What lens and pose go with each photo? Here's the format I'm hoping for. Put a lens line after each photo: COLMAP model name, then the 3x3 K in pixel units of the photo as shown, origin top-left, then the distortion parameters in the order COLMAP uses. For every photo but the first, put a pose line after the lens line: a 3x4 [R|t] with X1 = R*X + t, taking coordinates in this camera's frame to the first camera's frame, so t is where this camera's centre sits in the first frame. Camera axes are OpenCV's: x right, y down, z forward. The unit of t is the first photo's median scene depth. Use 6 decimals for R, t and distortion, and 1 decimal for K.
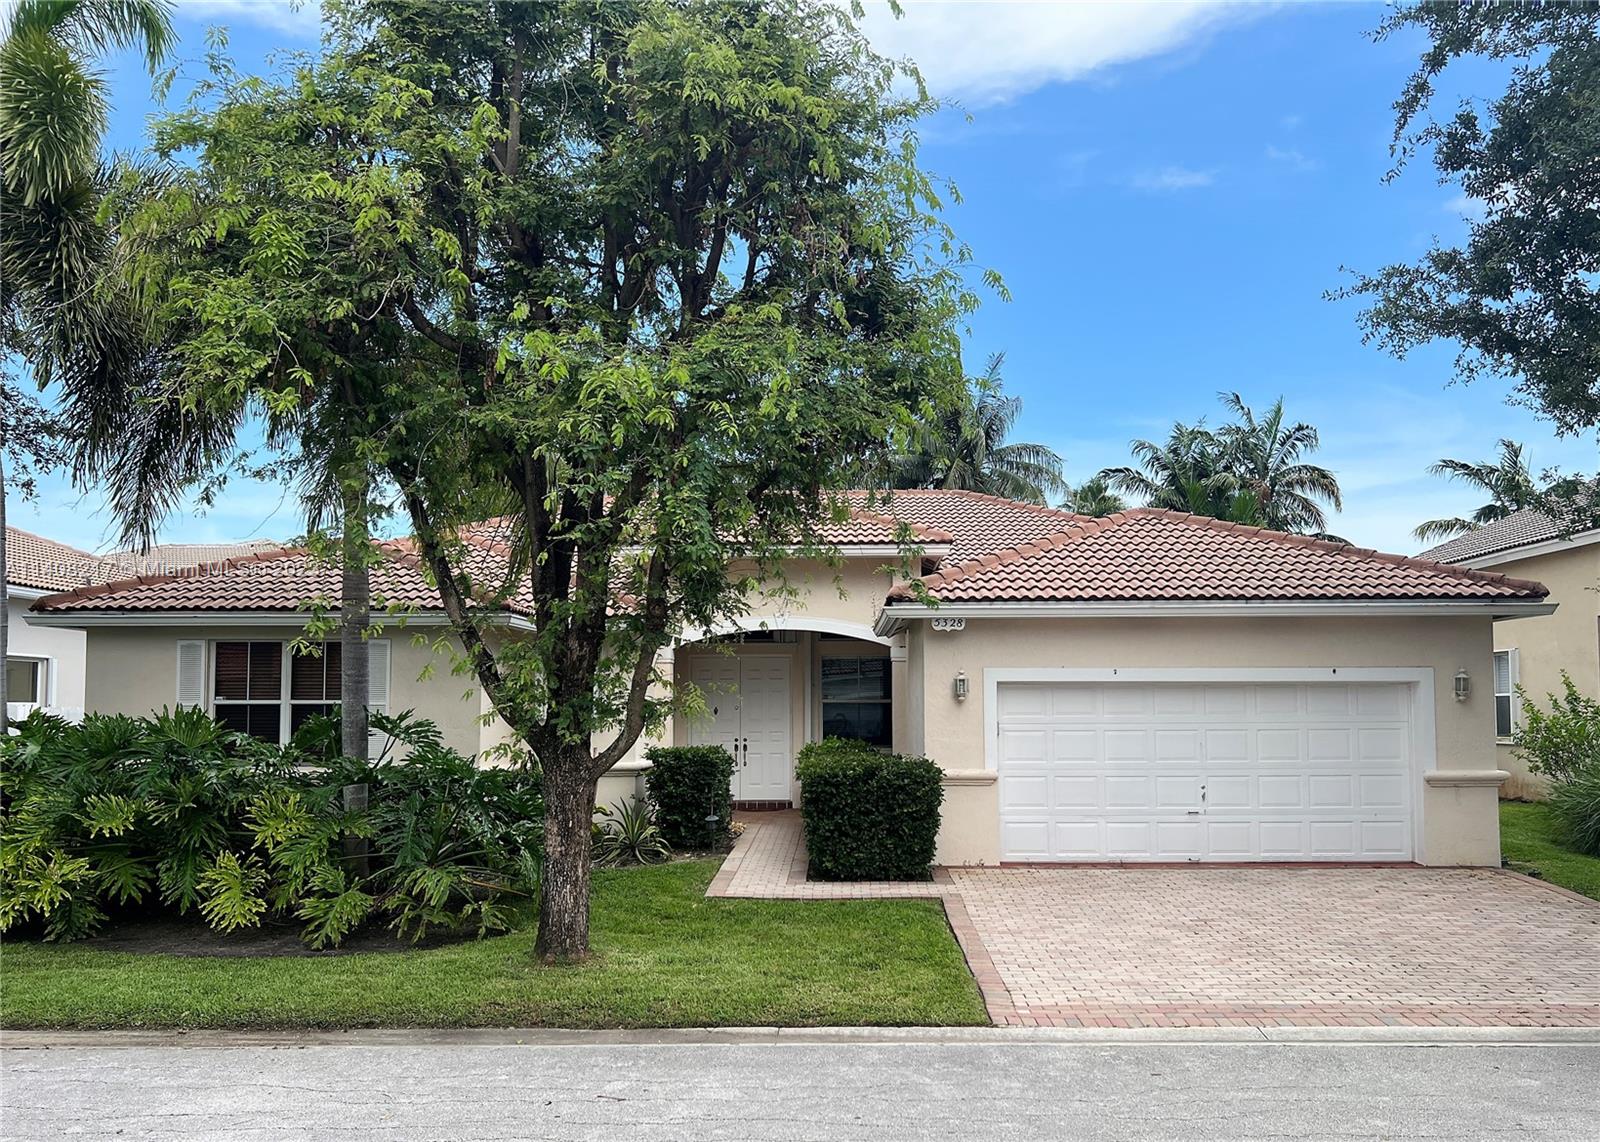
lens RADIAL K [[1281.6, 0, 800.0], [0, 1281.6, 571.0], [0, 0, 1]] dist [-0.001720, -0.001525]
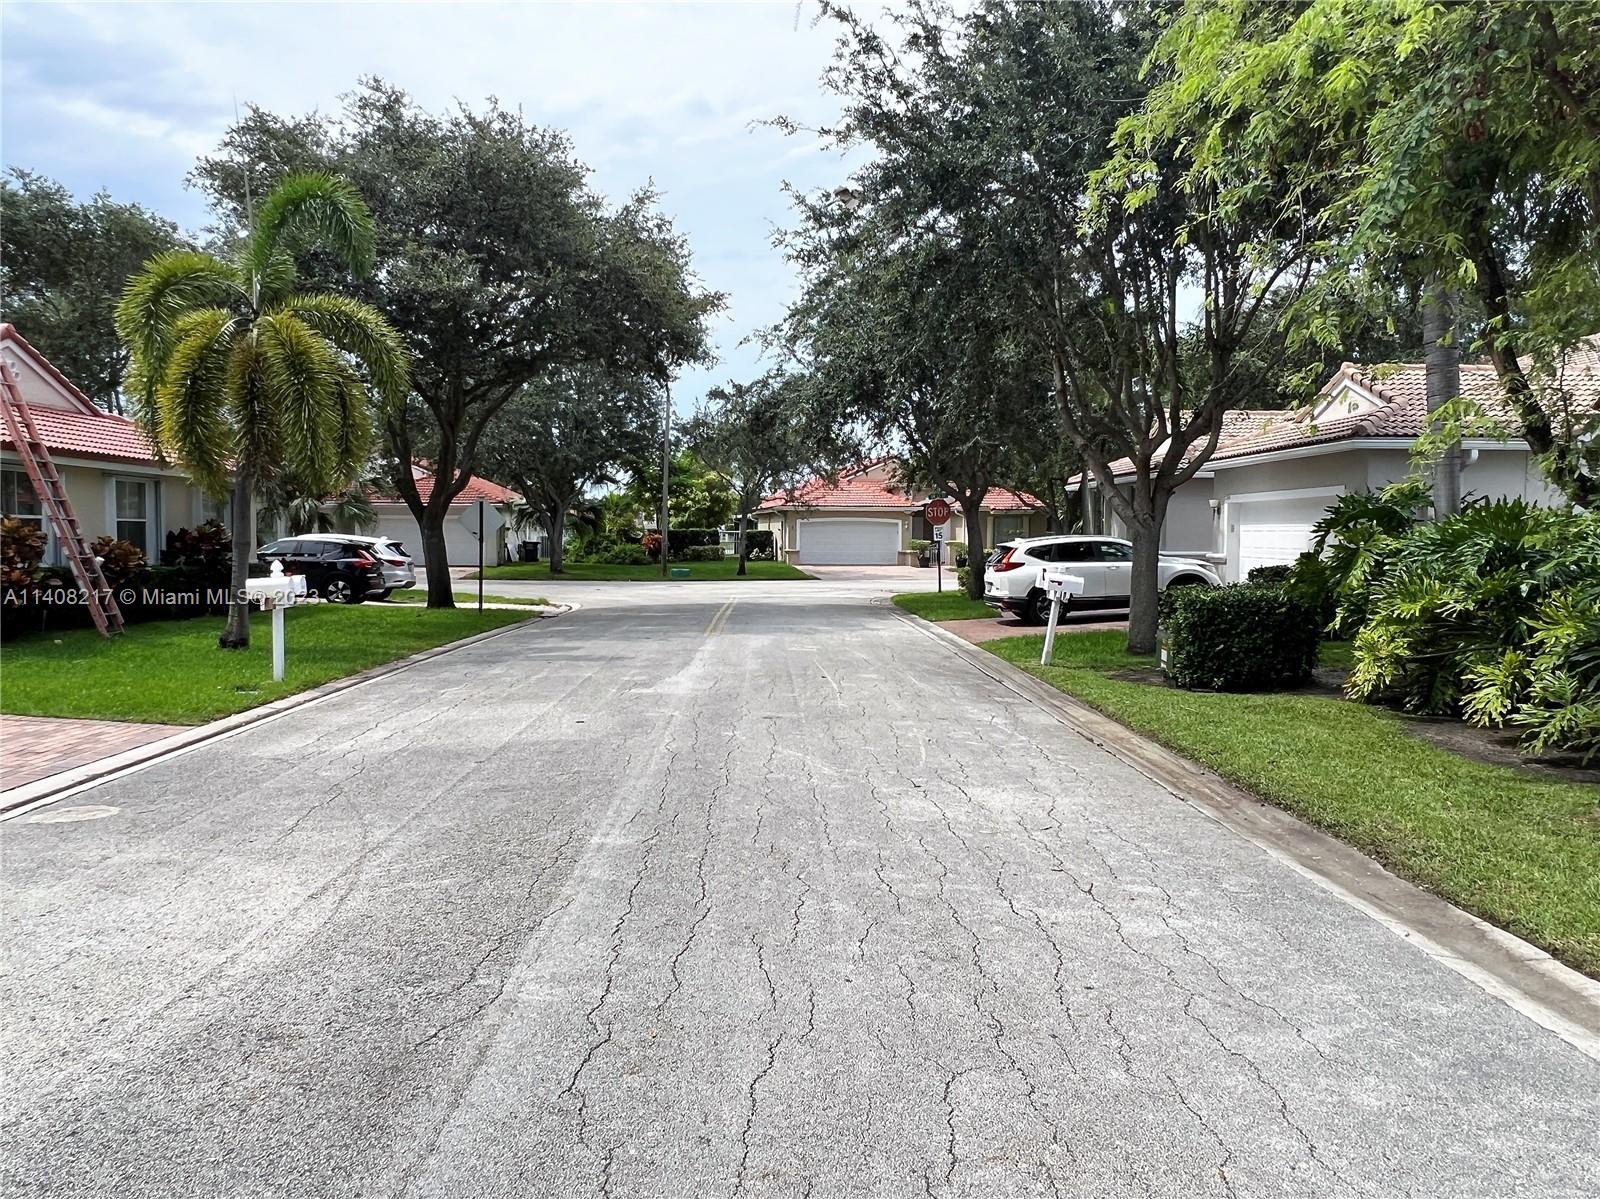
lens RADIAL K [[1218.5, 0, 800.0], [0, 1218.5, 599.5], [0, 0, 1]] dist [-0.000096, -0.000137]
pose [[0.053424, 0.061144, -0.996698, 0.547150], [0.096498, 0.993136, 0.066098, 0.107029], [0.993898, -0.099711, 0.047157, 0.622500]]
